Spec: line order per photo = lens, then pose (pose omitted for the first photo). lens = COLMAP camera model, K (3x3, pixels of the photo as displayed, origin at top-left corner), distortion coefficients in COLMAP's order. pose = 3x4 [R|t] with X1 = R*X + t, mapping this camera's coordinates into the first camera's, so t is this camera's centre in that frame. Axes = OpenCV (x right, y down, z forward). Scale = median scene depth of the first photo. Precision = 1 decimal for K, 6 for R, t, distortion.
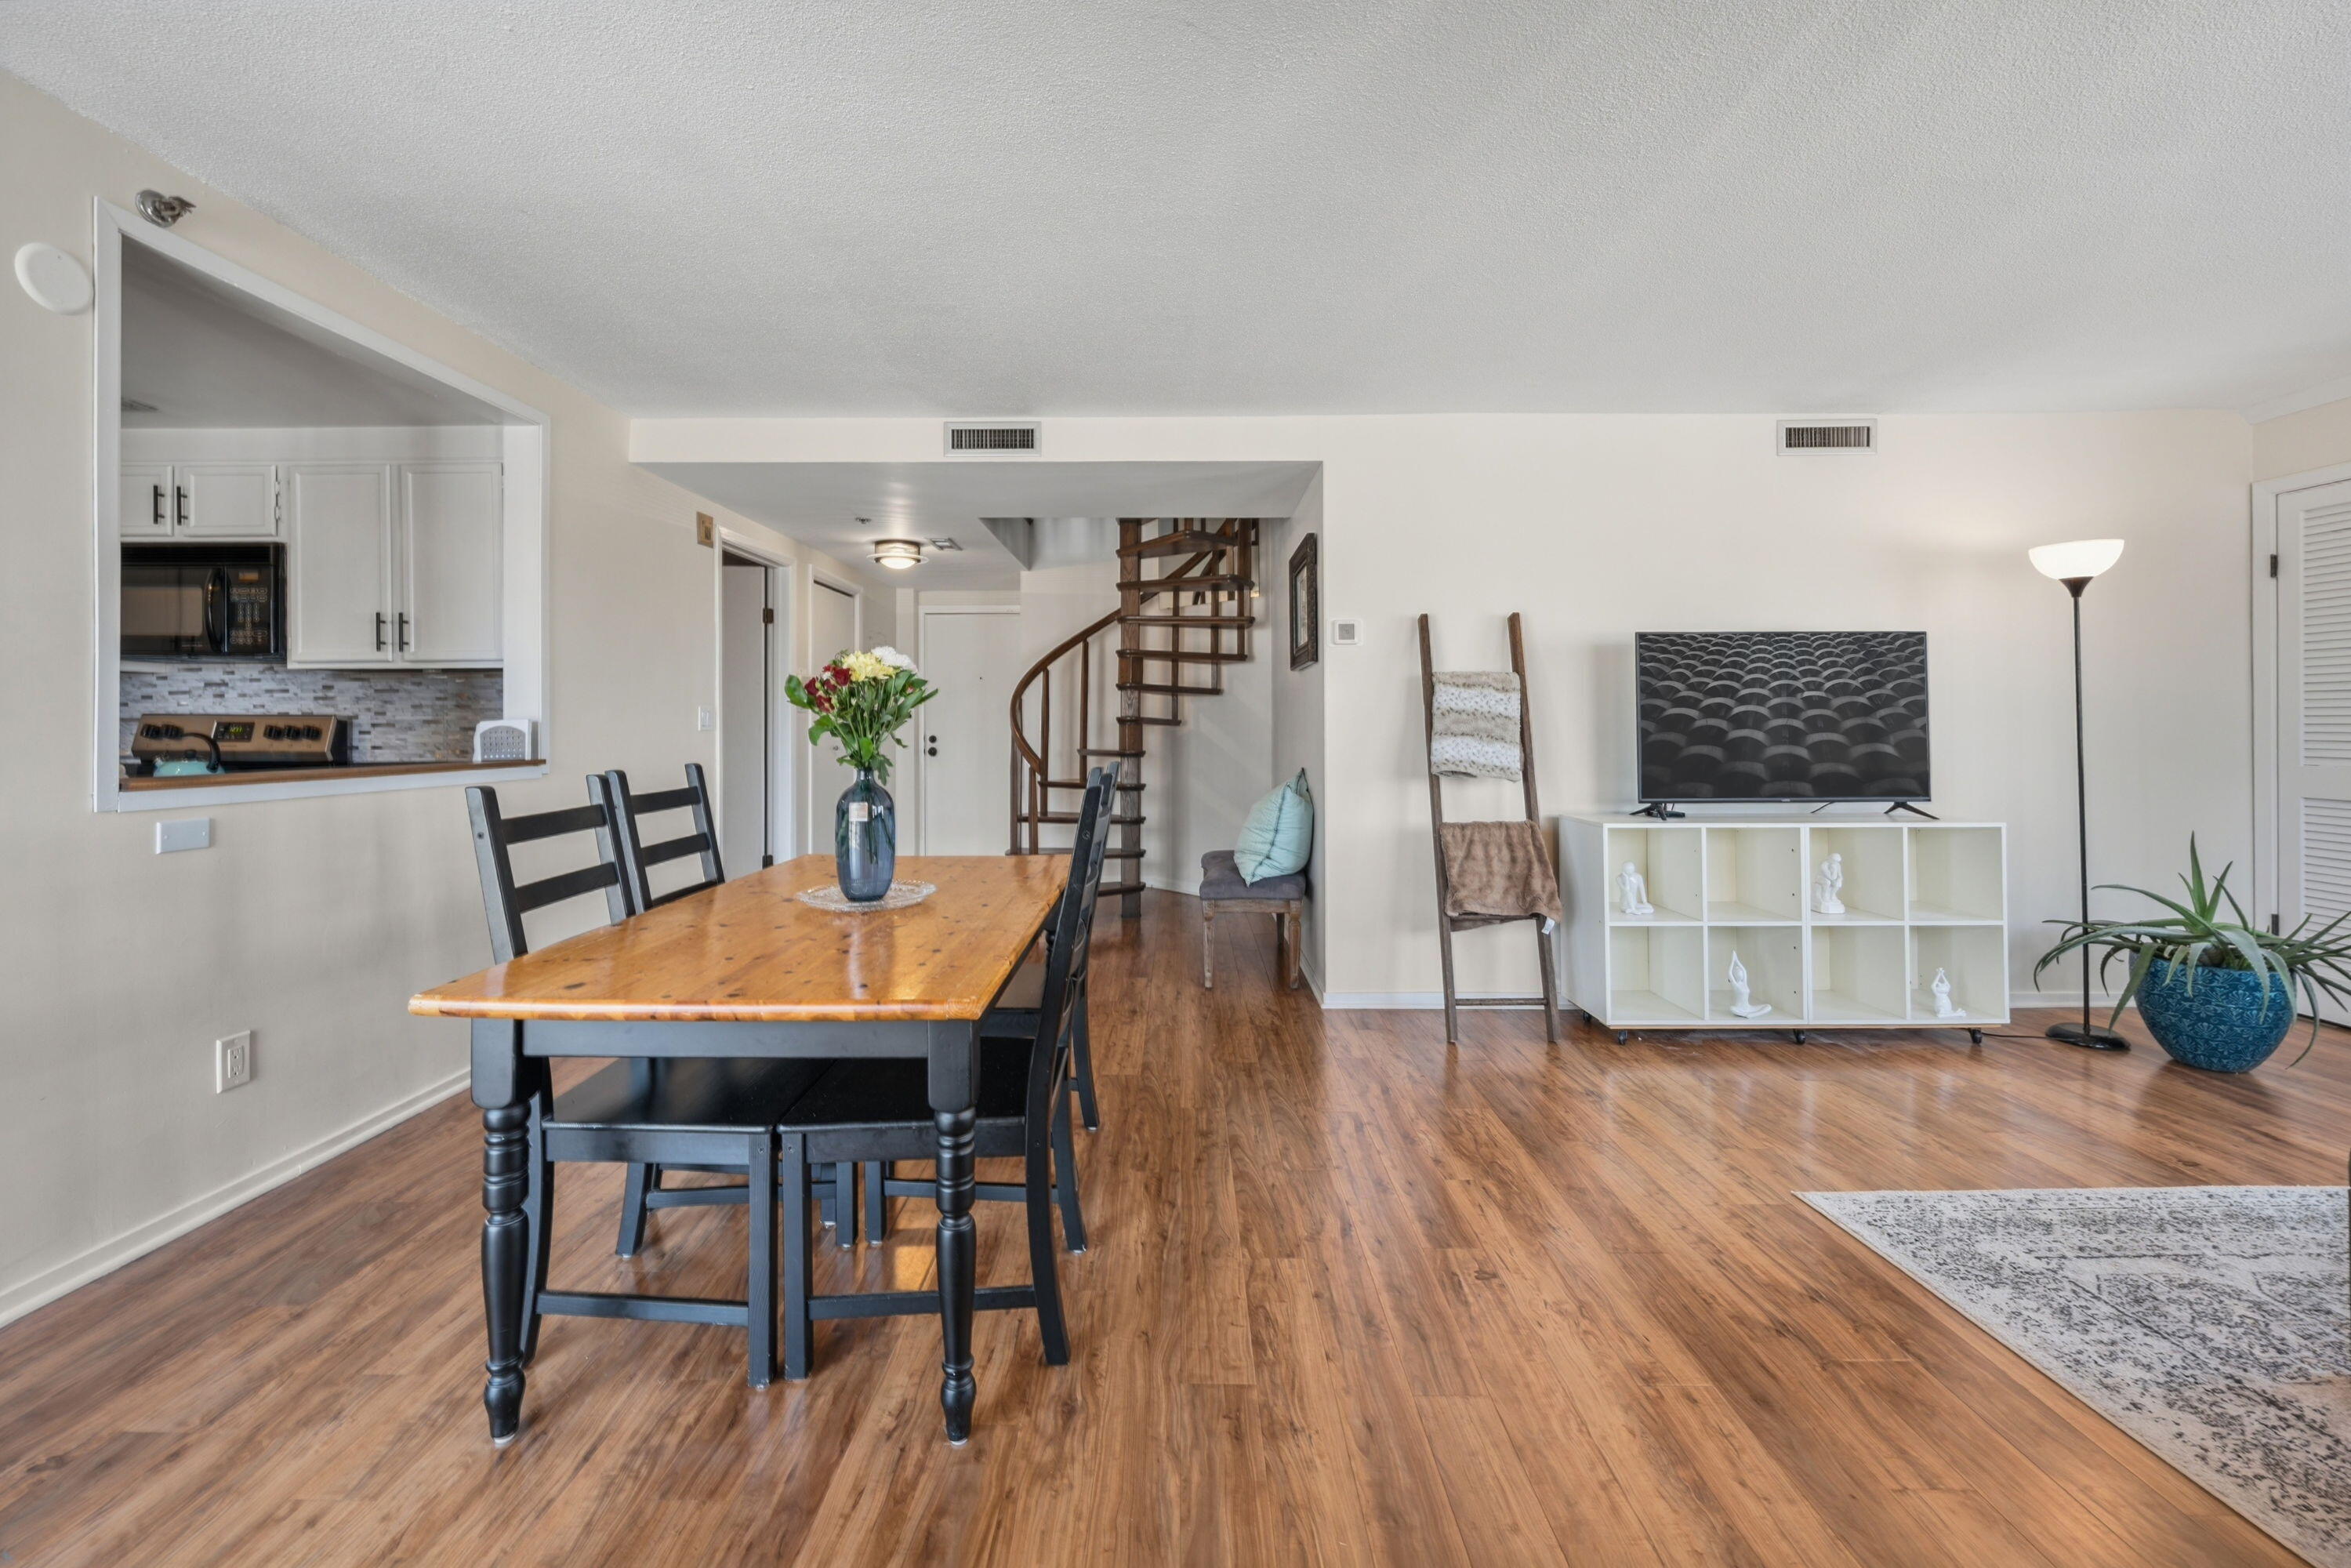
lens RADIAL K [[938.7, 0, 1164.0], [0, 938.7, 721.7], [0, 0, 1]] dist [0.000521, 0.000254]
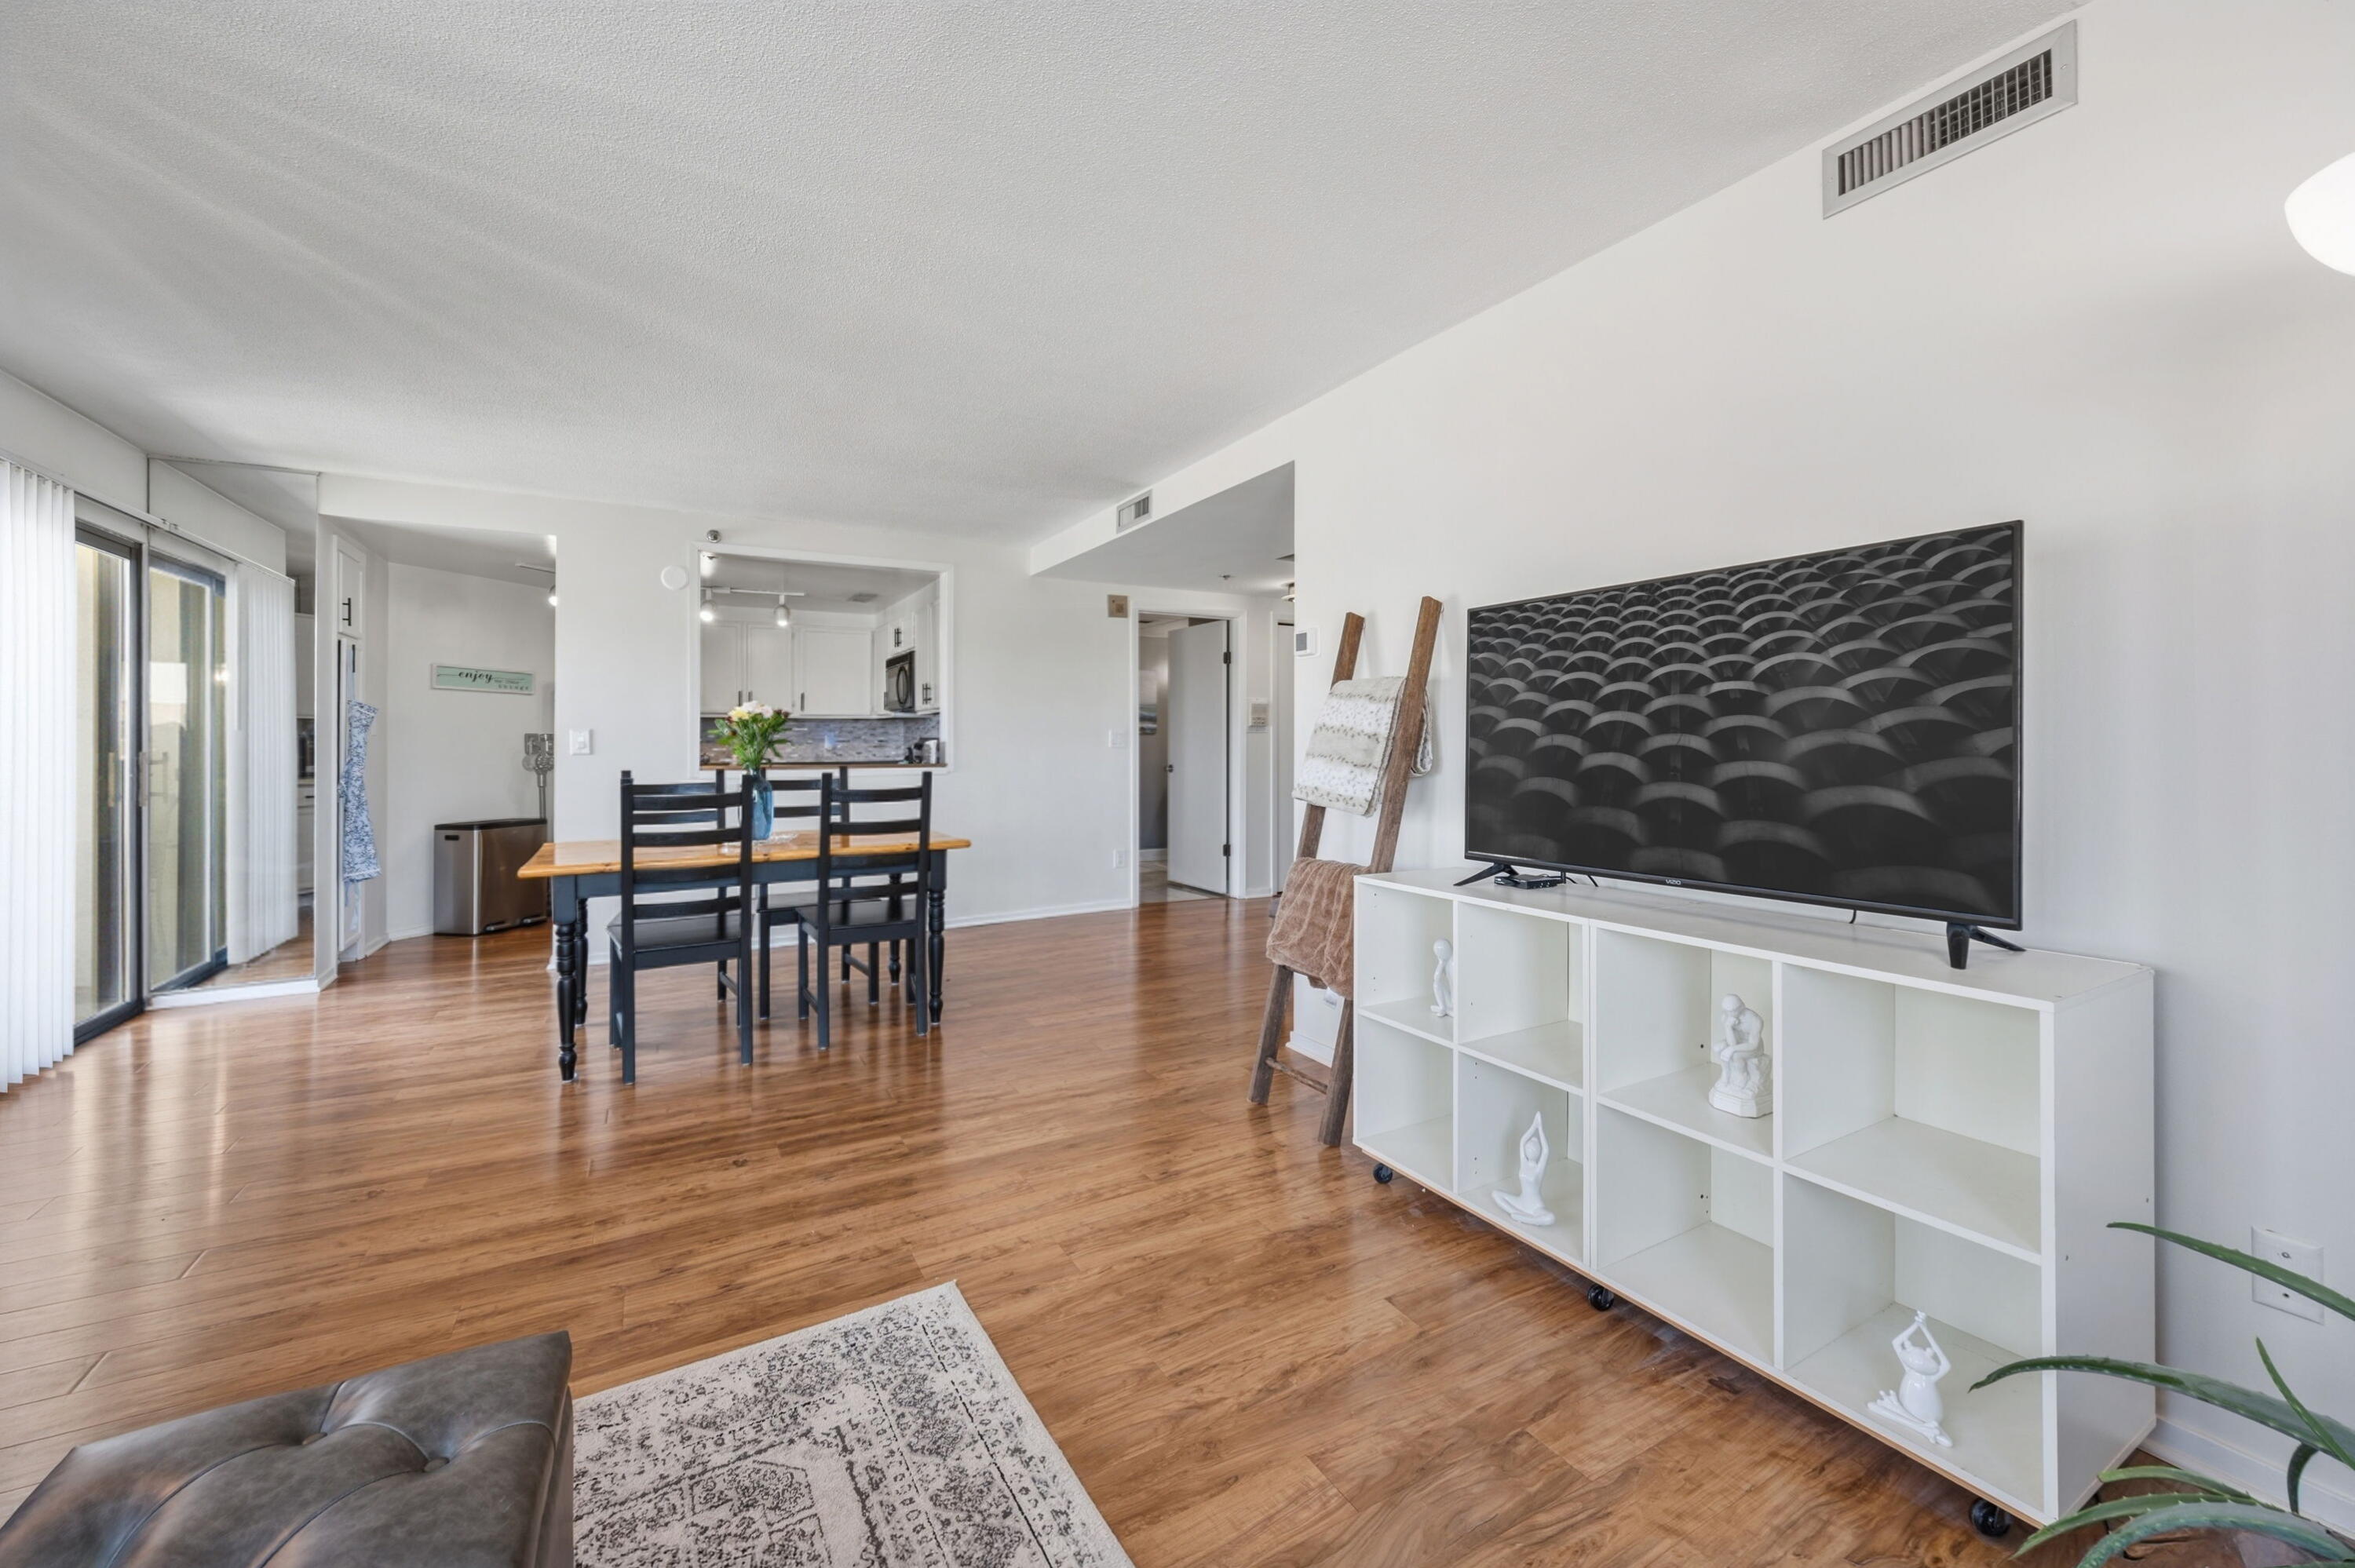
lens RADIAL K [[911.8, 0, 1184.2], [0, 911.8, 741.1], [0, 0, 1]] dist [0.000590, -0.000081]
pose [[0.518888, -0.001307, -0.854841, 0.969669], [0.006465, 0.999976, 0.002395, -0.002347], [0.854818, -0.006769, 0.518885, 0.478506]]
